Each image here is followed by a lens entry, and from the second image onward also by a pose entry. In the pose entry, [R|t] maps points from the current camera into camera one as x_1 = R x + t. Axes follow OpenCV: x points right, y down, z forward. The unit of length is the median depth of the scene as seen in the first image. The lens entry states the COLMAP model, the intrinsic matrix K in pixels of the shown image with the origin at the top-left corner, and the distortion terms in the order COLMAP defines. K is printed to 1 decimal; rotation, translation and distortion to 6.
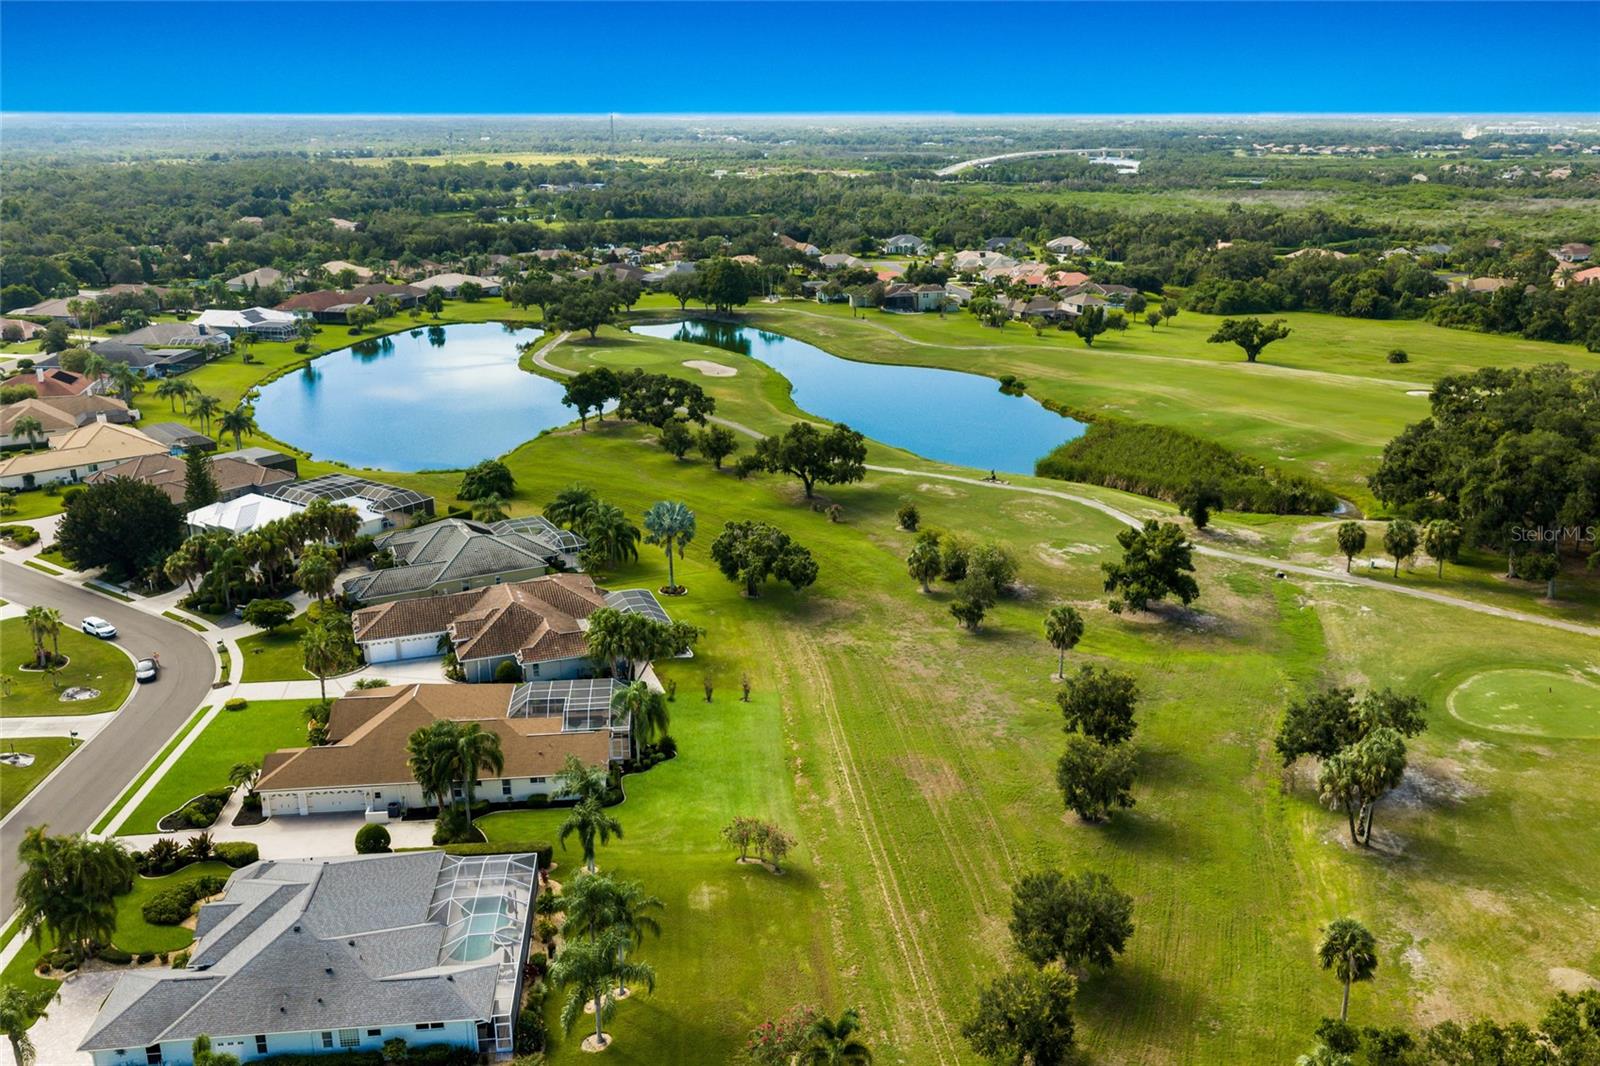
lens RADIAL K [[1327.2, 0, 800.0], [0, 1327.2, 533.0], [0, 0, 1]] dist [0.032432, -0.042795]
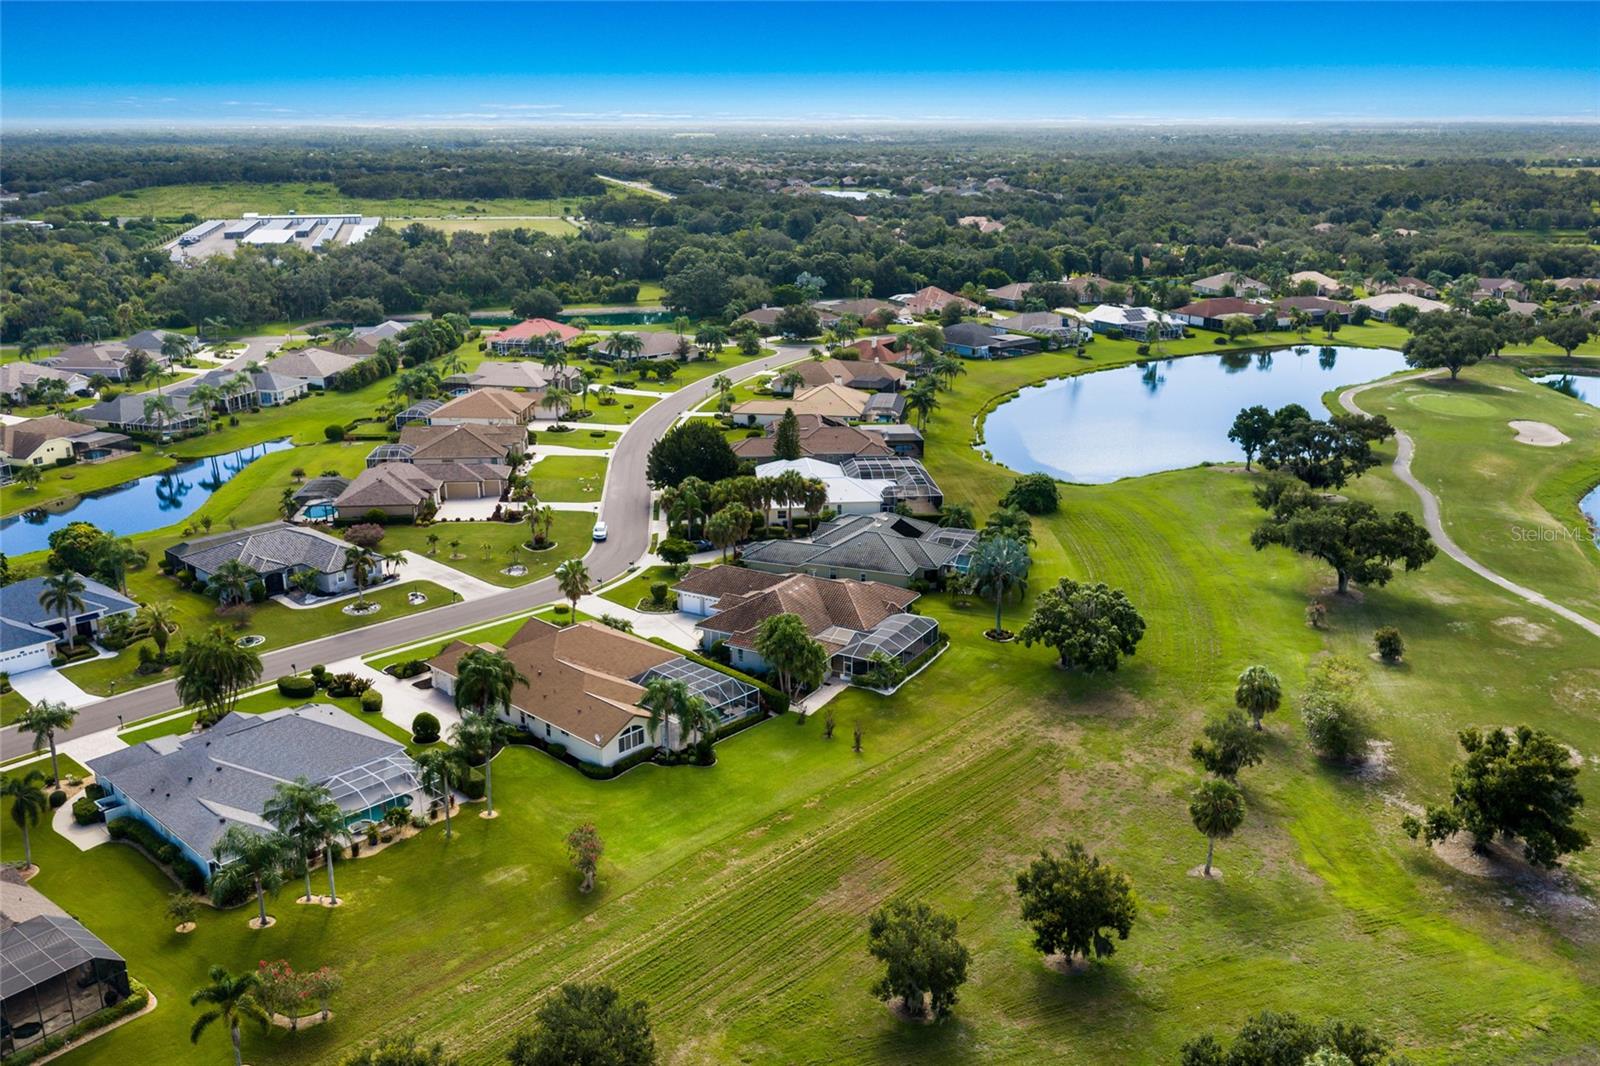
lens RADIAL K [[1327.2, 0, 800.0], [0, 1327.2, 533.0], [0, 0, 1]] dist [0.032432, -0.042795]
pose [[0.652787, 0.221902, -0.724312, 0.251974], [-0.225228, 0.969751, 0.094109, -0.043702], [0.723285, 0.101702, 0.683019, 0.141235]]
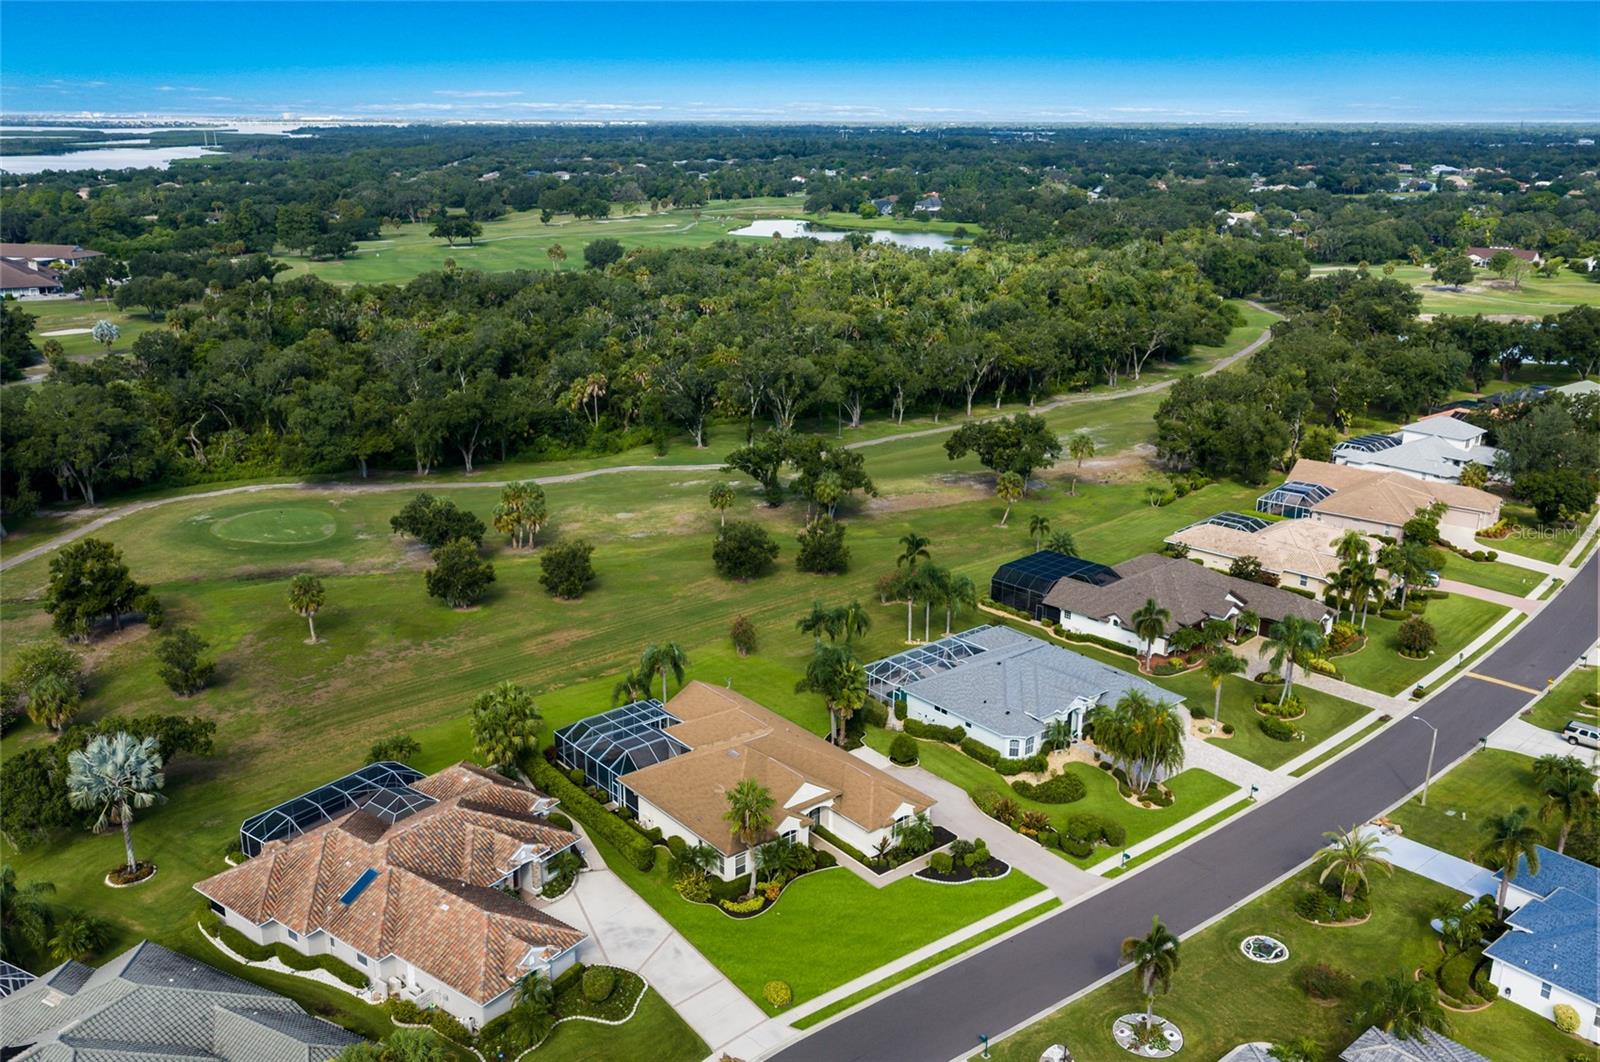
lens RADIAL K [[1308.2, 0, 797.7], [0, 1308.2, 547.4], [0, 0, 1]] dist [0.052072, -0.072958]
pose [[-0.553973, -0.258255, 0.791466, -0.389729], [0.246920, 0.856928, 0.452443, -0.157310], [-0.795075, 0.446070, -0.410947, 0.506242]]
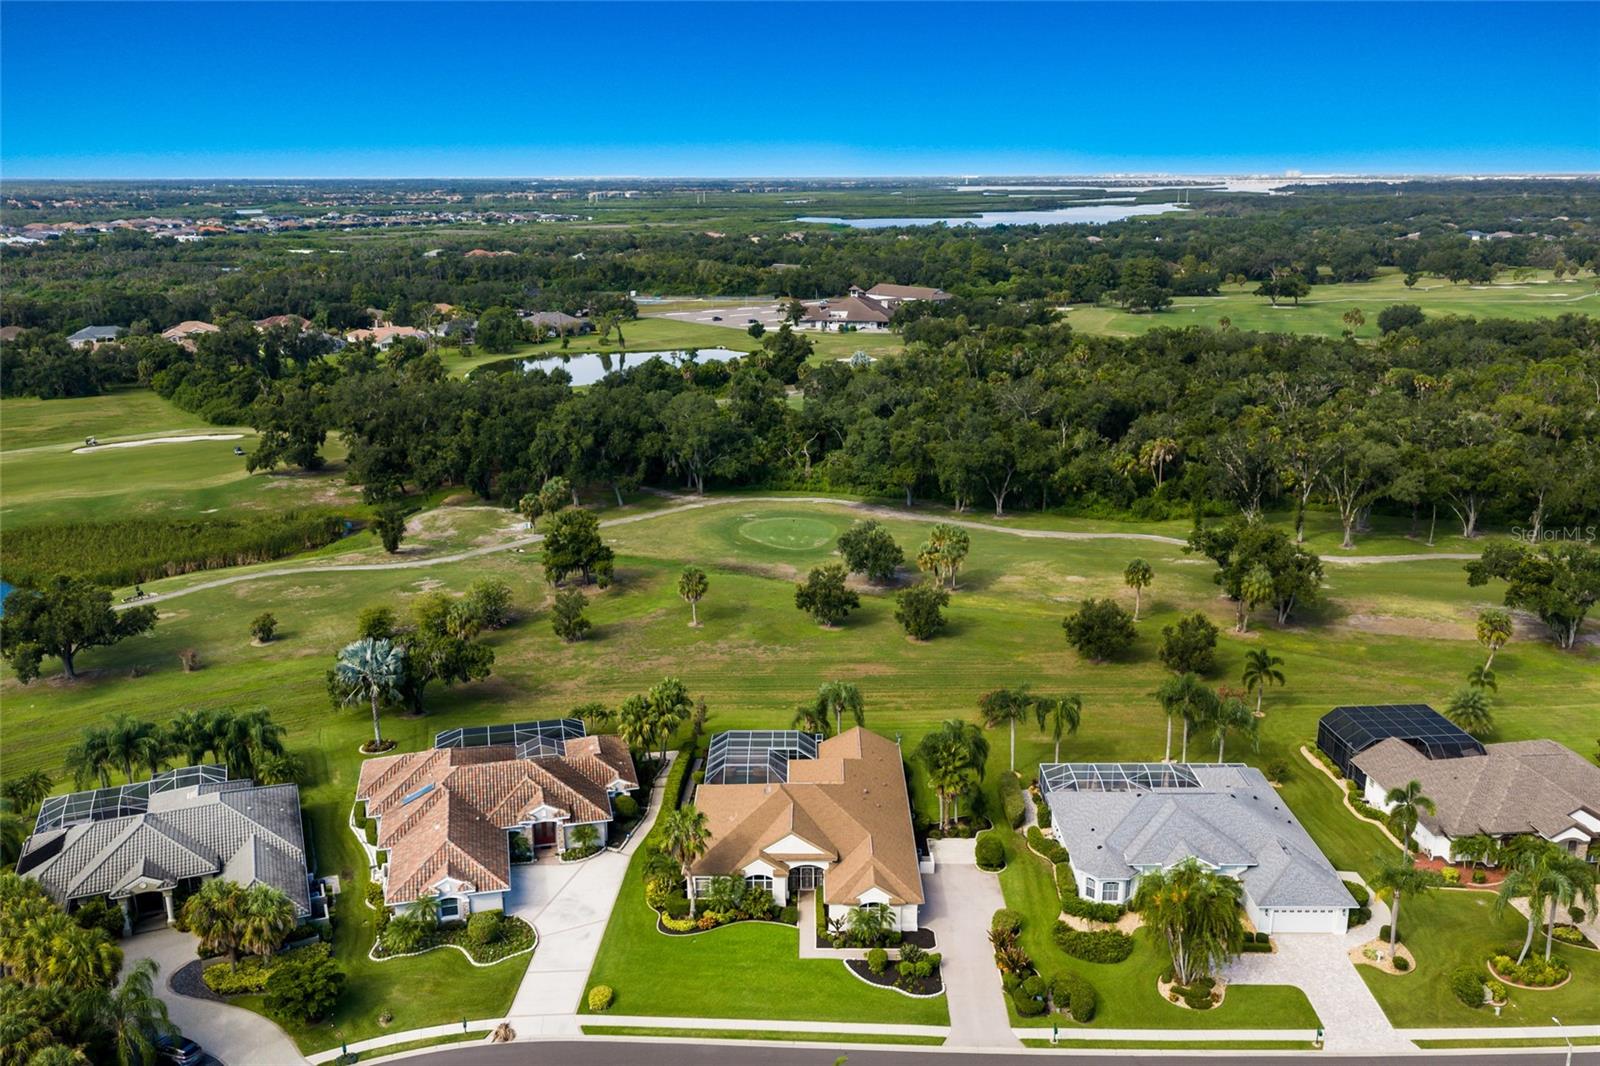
lens RADIAL K [[1327.2, 0, 800.0], [0, 1327.2, 533.0], [0, 0, 1]] dist [0.032432, -0.042795]
pose [[0.104325, -0.256449, 0.960911, -0.448561], [0.300566, 0.929134, 0.215336, -0.096798], [-0.948038, 0.266353, 0.174011, 0.308781]]
